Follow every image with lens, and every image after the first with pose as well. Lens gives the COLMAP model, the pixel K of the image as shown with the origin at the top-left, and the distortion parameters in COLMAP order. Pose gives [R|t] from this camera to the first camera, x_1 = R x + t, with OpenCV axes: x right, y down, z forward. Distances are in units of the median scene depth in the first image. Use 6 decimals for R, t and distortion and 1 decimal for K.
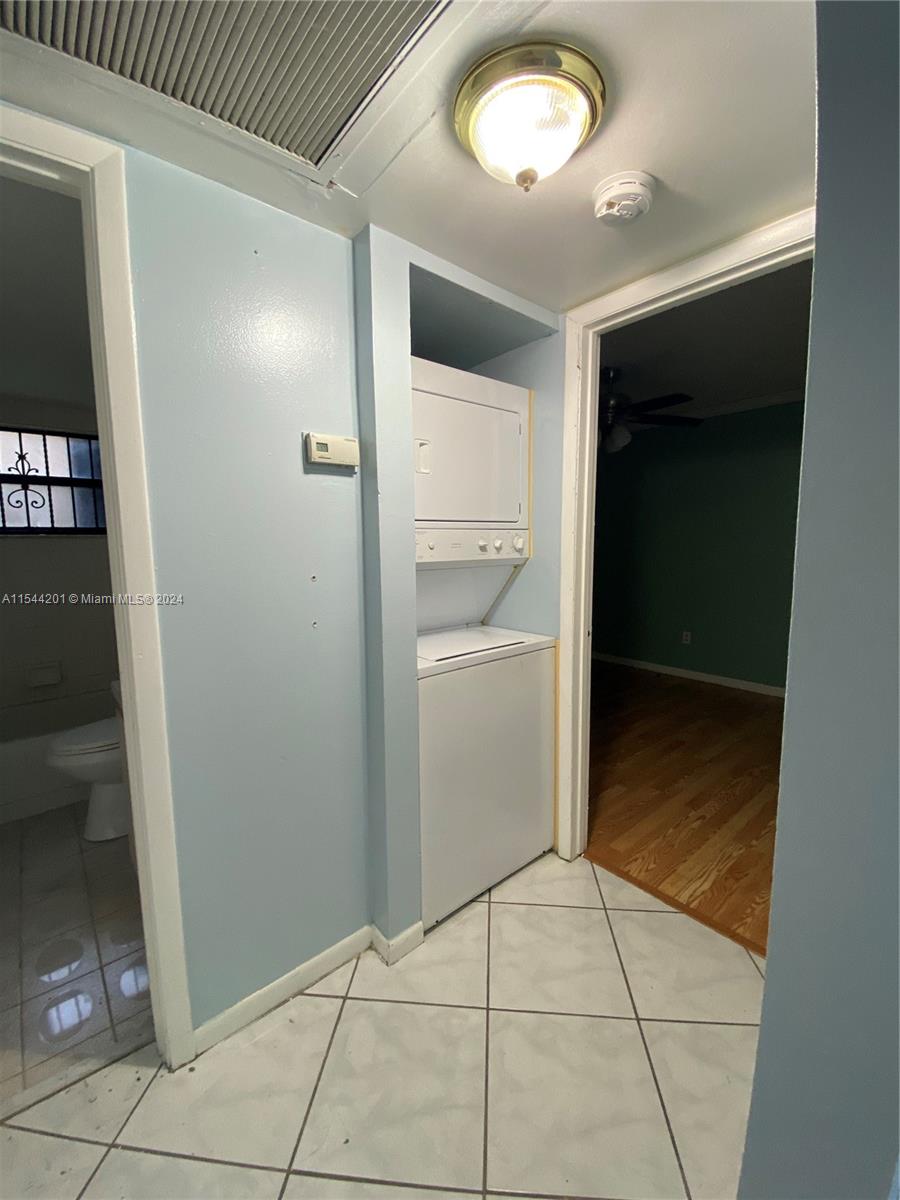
lens RADIAL K [[491.6, 0, 450.0], [0, 491.6, 600.0], [0, 0, 1]] dist [-0.000021, -0.000491]
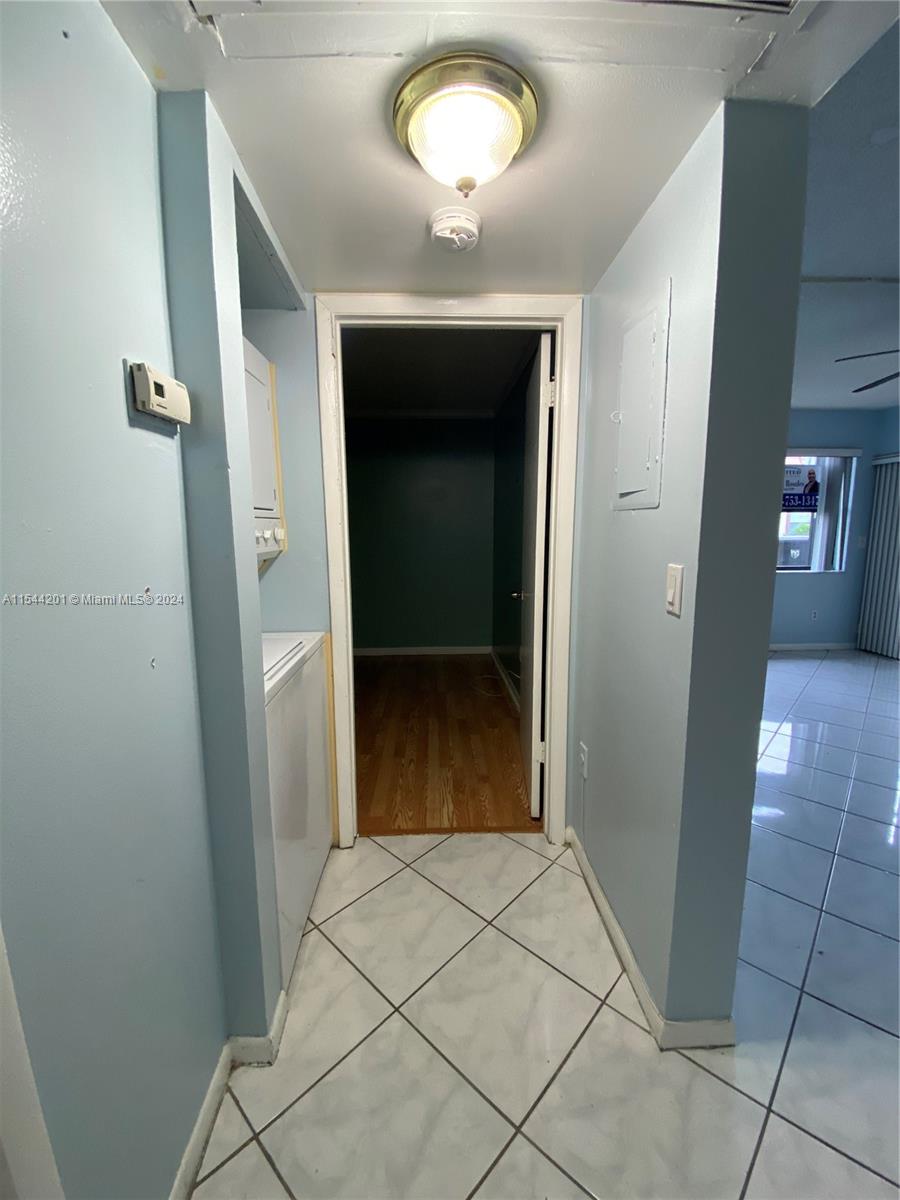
lens RADIAL K [[484.8, 0, 445.4], [0, 484.8, 597.0], [0, 0, 1]] dist [0.003302, -0.013791]
pose [[0.620965, -0.106389, 0.776585, -0.430326], [0.090565, 0.993849, 0.063737, -0.034278], [-0.778589, 0.030753, 0.626780, 0.242015]]
